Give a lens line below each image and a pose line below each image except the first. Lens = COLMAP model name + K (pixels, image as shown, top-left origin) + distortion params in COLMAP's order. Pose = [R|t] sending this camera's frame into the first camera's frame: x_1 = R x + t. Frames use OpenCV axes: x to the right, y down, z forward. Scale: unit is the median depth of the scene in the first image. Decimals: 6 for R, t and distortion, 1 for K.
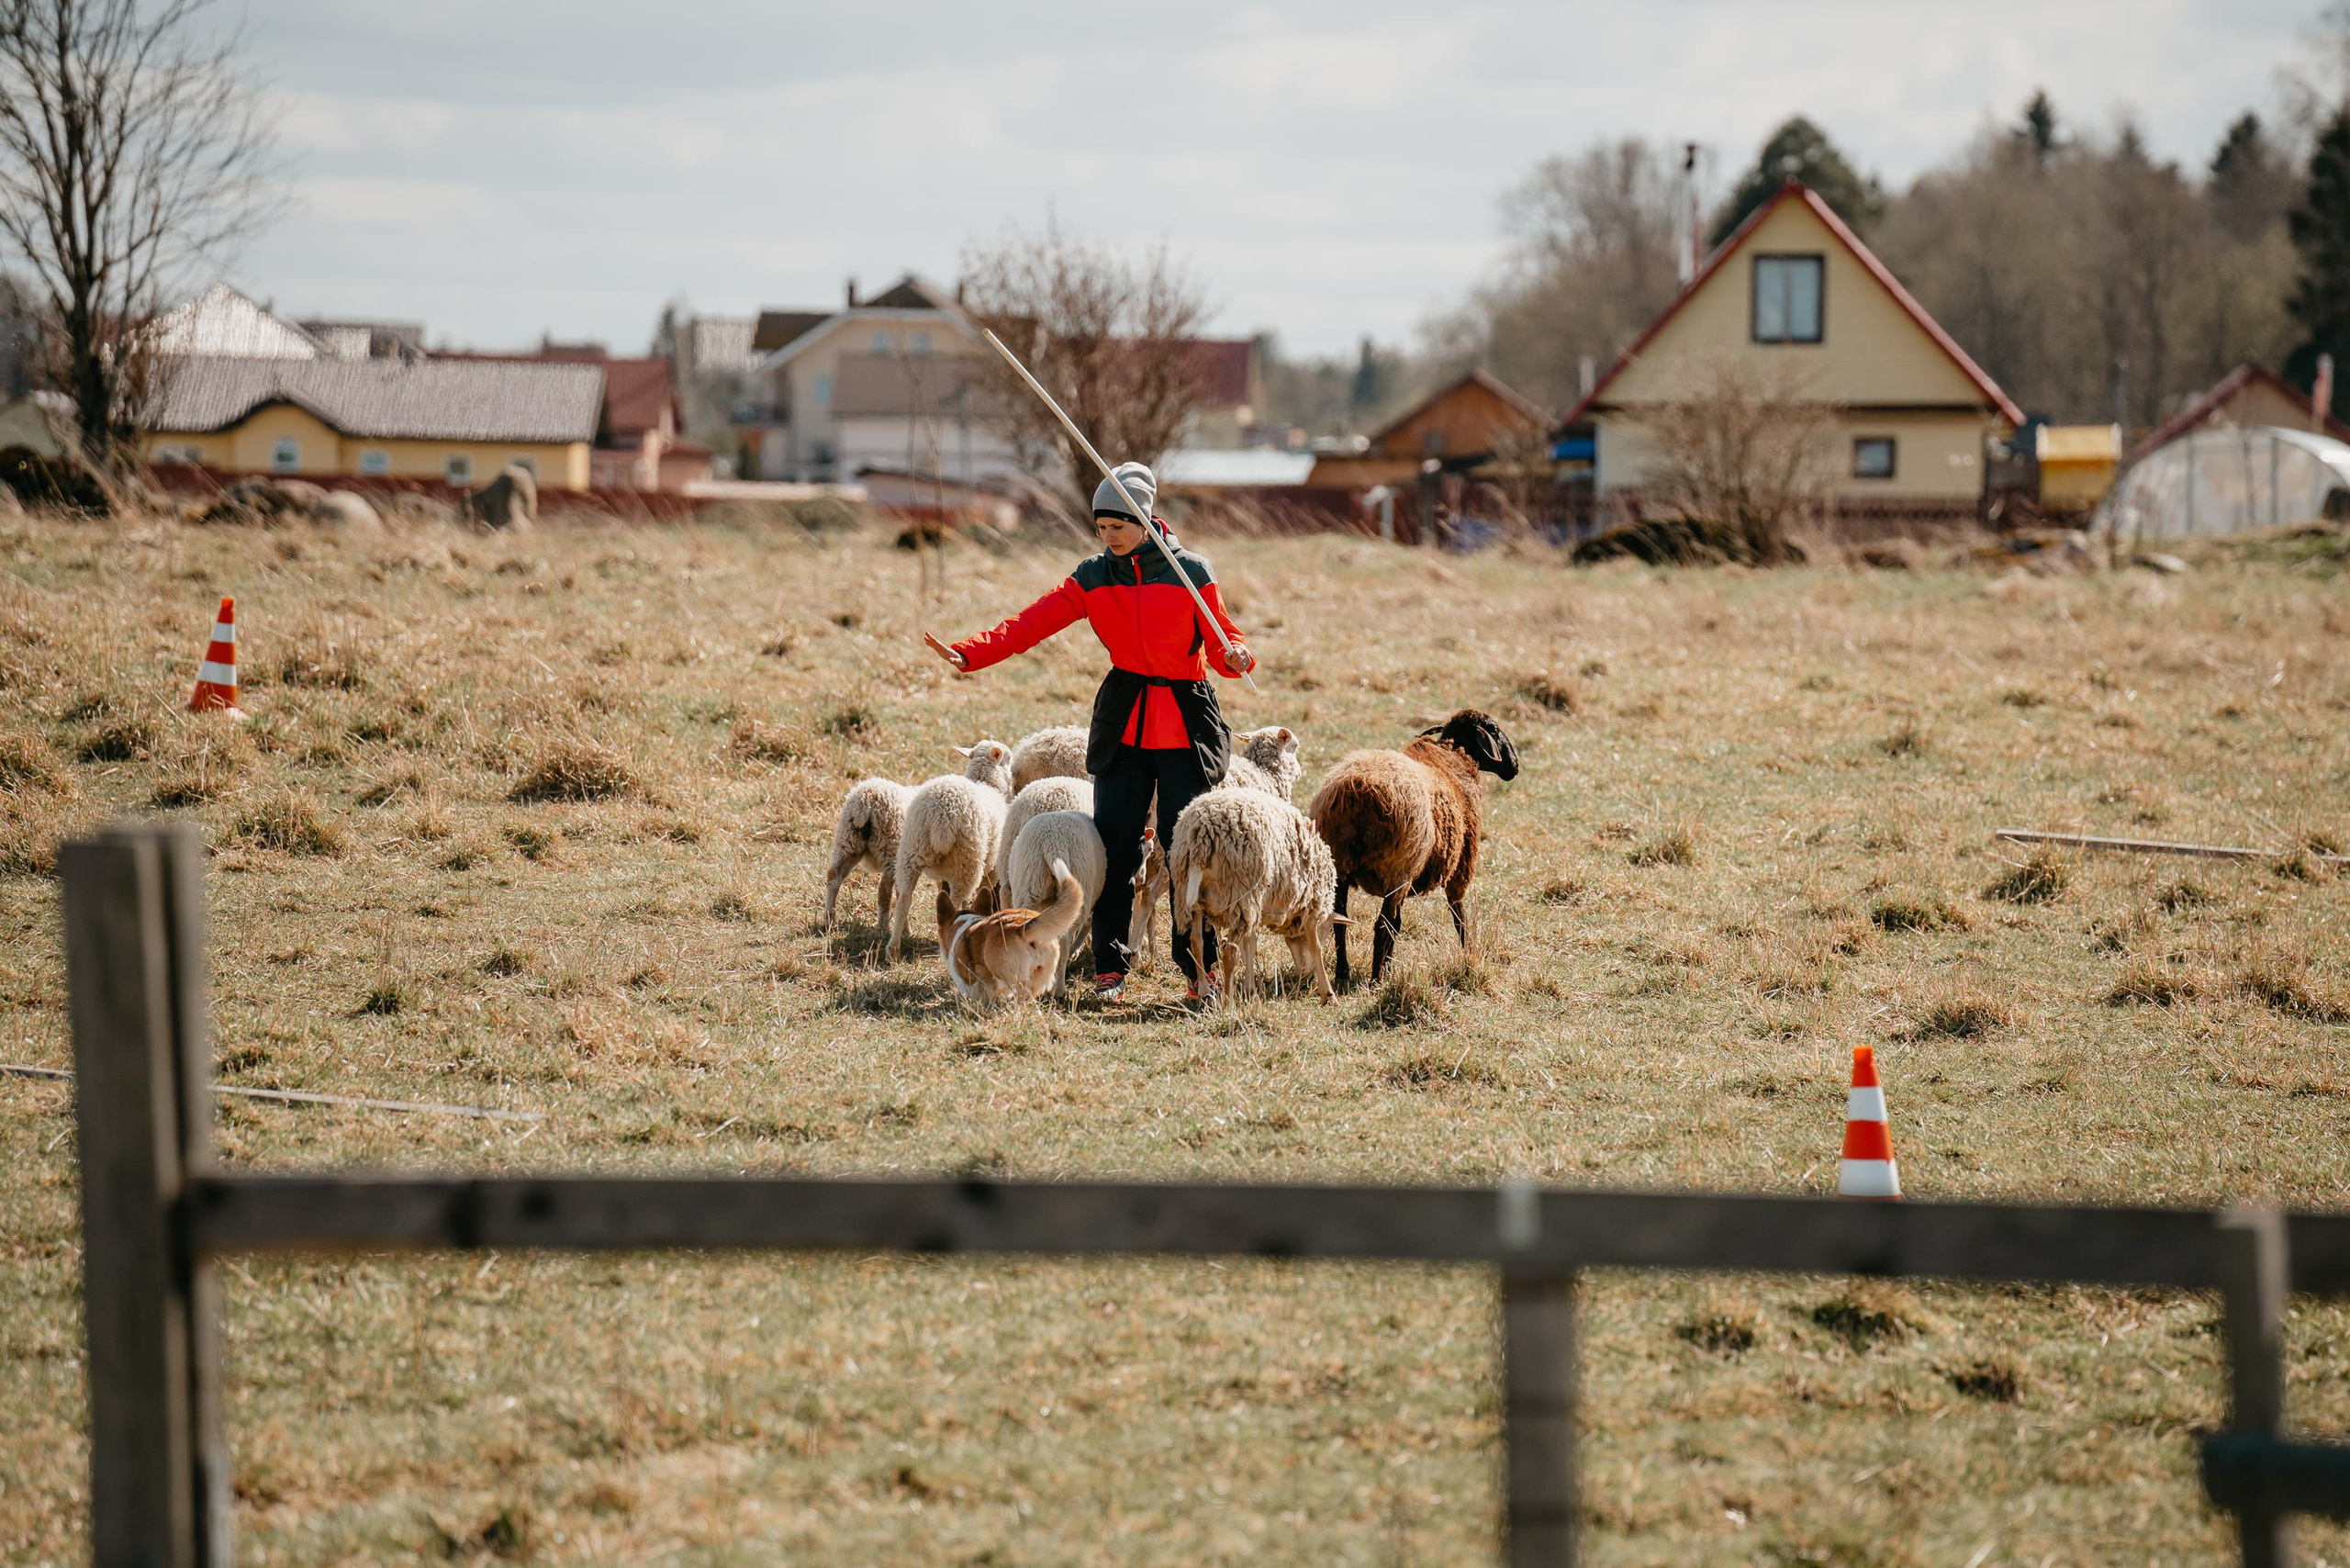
lens RADIAL K [[13111.6, 0, 1270.3], [0, 13111.6, 791.7], [0, 0, 1]] dist [4.954653, -19.740219]
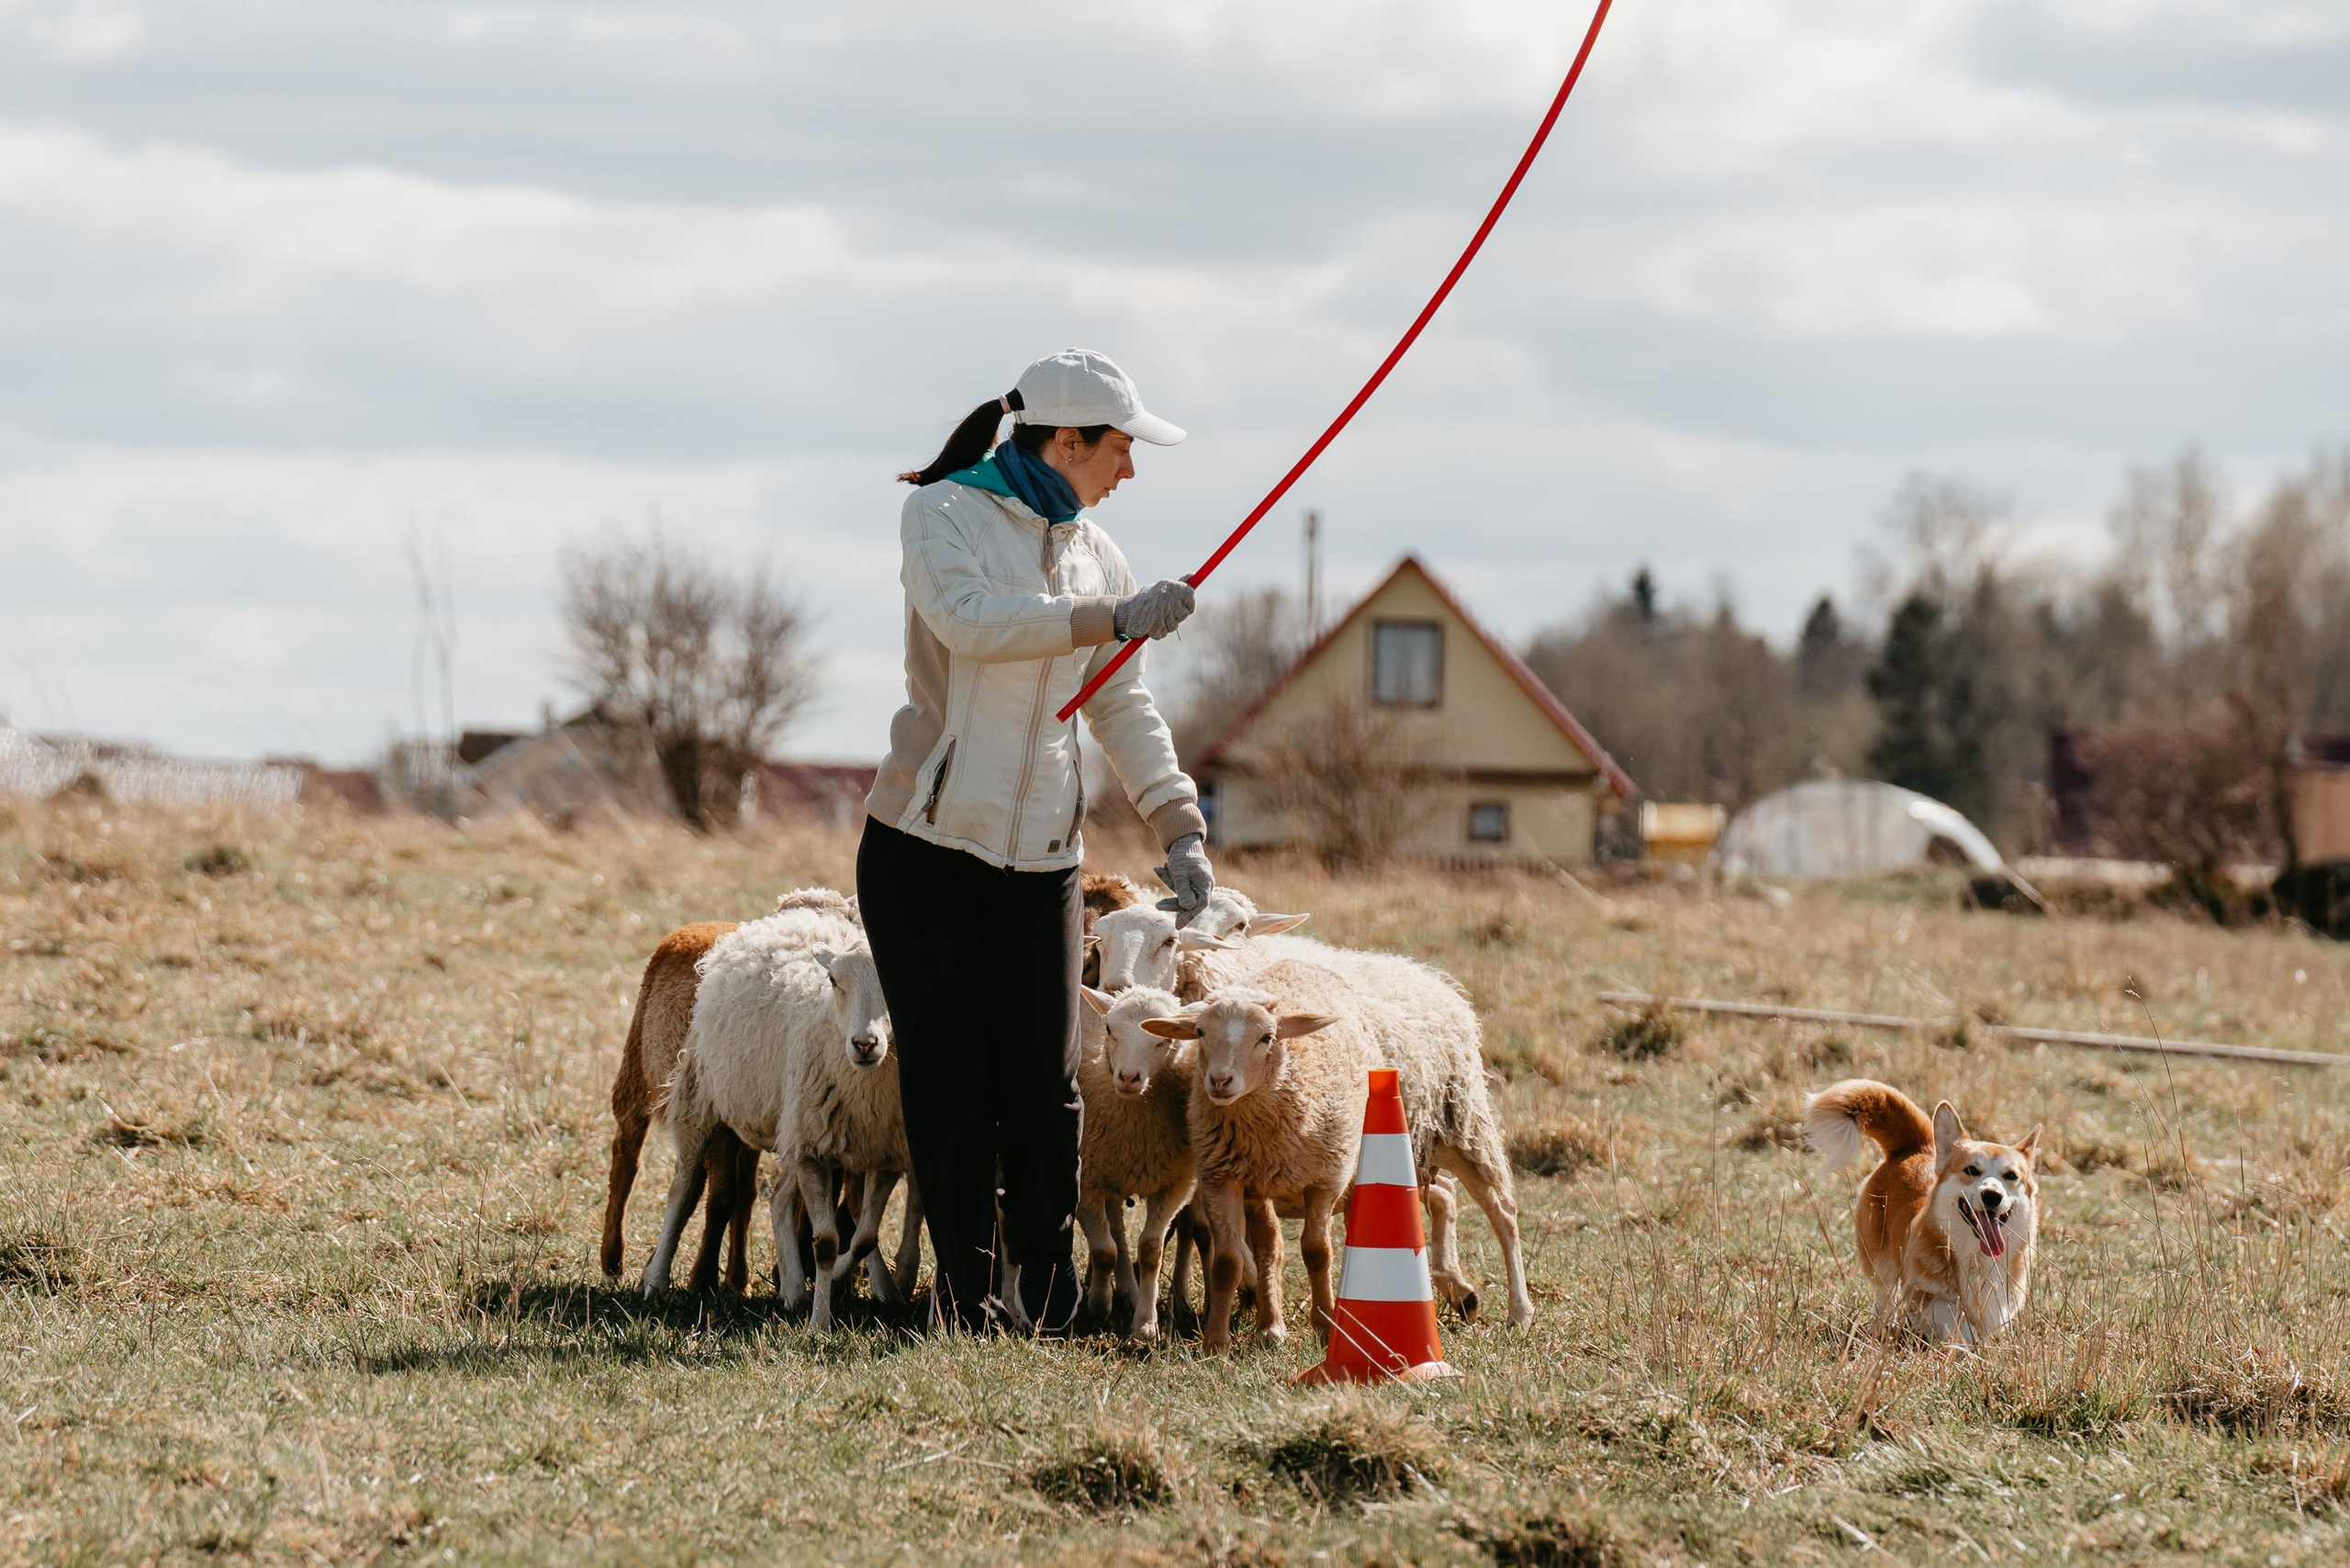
lens RADIAL K [[9191.3, 0, 1169.4], [0, 9191.3, 857.4], [0, 0, 1]] dist [0.929495, -4.965135]
pose [[0.999742, 0.021842, 0.006158, 0.026259], [-0.021454, 0.998129, -0.057255, 0.028716], [-0.007397, 0.057108, 0.998341, 0.465880]]
